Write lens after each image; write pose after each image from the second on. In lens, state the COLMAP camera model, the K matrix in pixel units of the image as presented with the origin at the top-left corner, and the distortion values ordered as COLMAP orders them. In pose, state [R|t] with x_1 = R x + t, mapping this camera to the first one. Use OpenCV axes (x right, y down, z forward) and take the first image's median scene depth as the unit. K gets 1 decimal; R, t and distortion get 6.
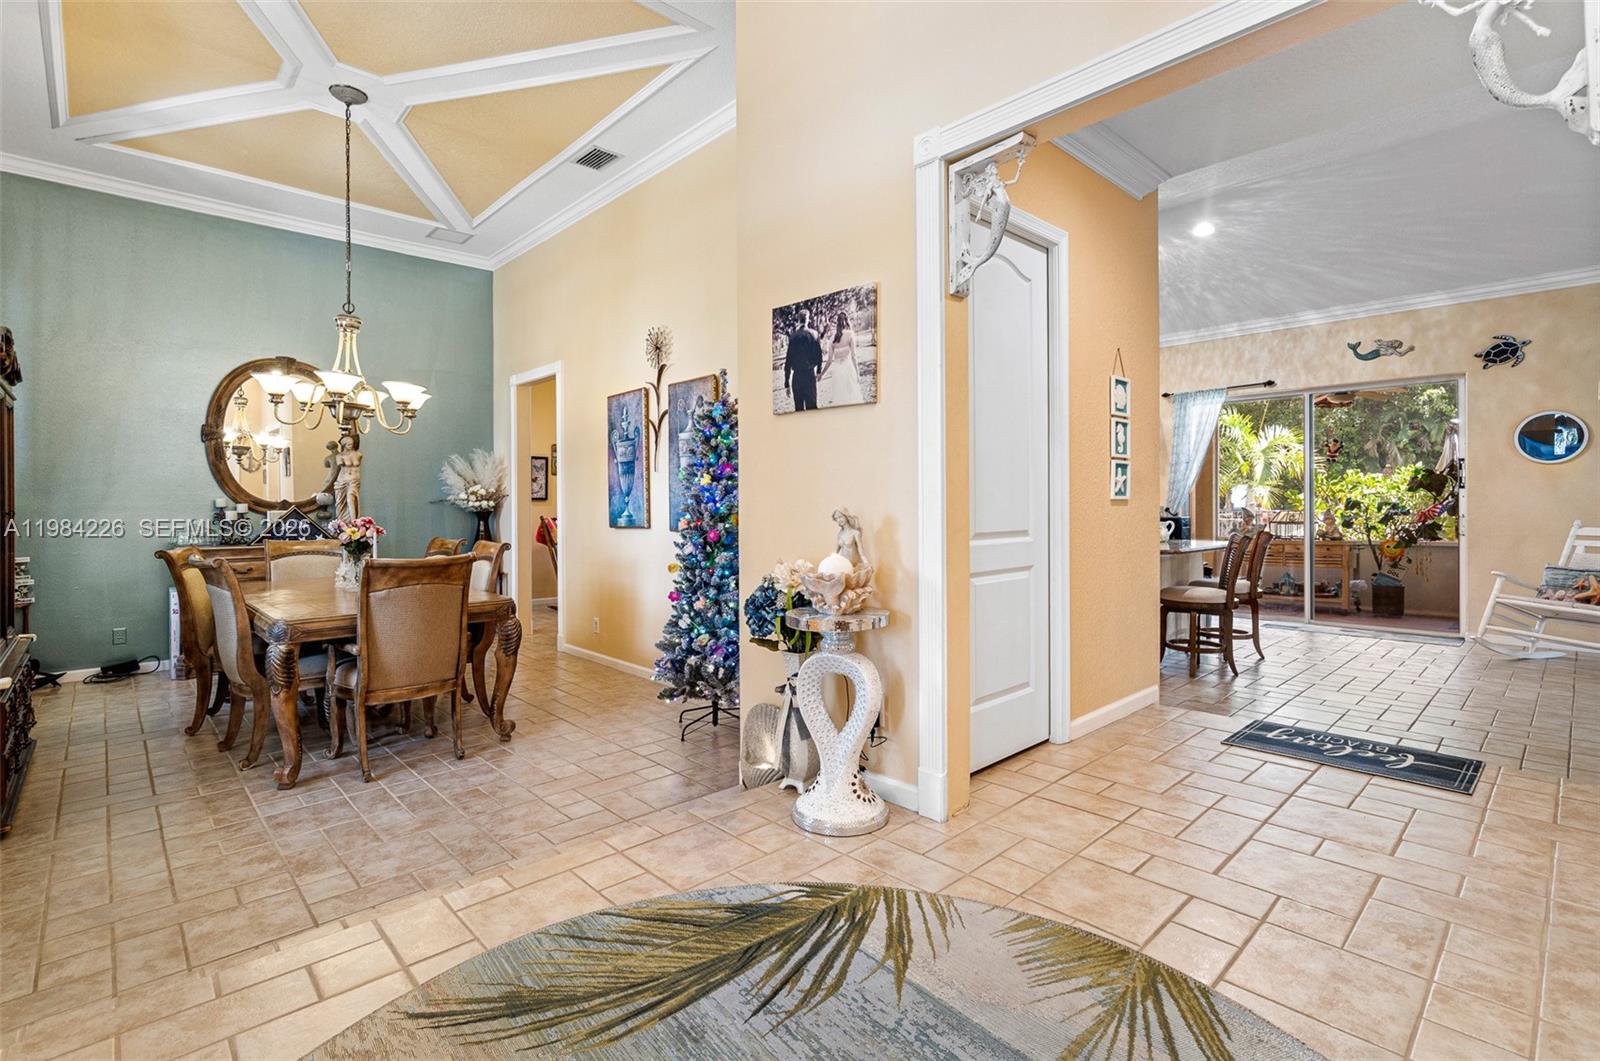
lens RADIAL K [[741.4, 0, 757.0], [0, 741.4, 508.0], [0, 0, 1]] dist [-0.000419, 0.000867]
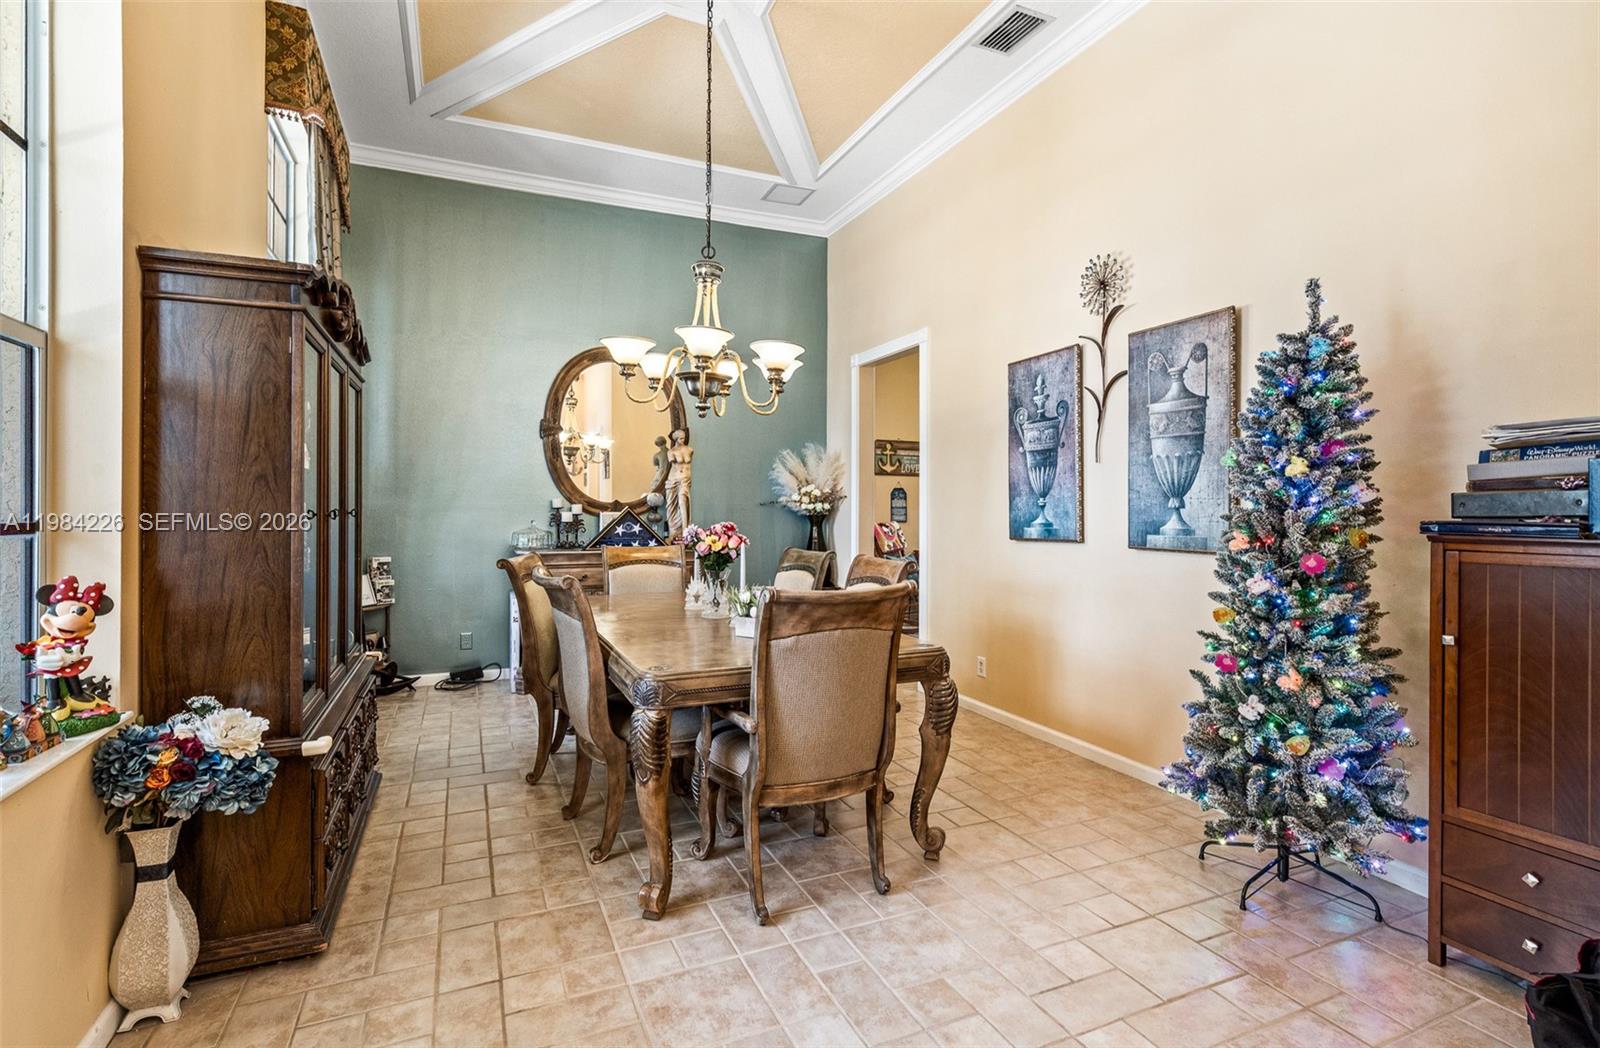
lens RADIAL K [[749.3, 0, 805.0], [0, 749.3, 515.5], [0, 0, 1]] dist [-0.002978, 0.001858]
pose [[0.957047, 0.011192, -0.289716, -0.211147], [-0.010100, 0.999935, 0.005263, 0.000519], [0.289756, -0.002111, 0.957098, 0.261971]]
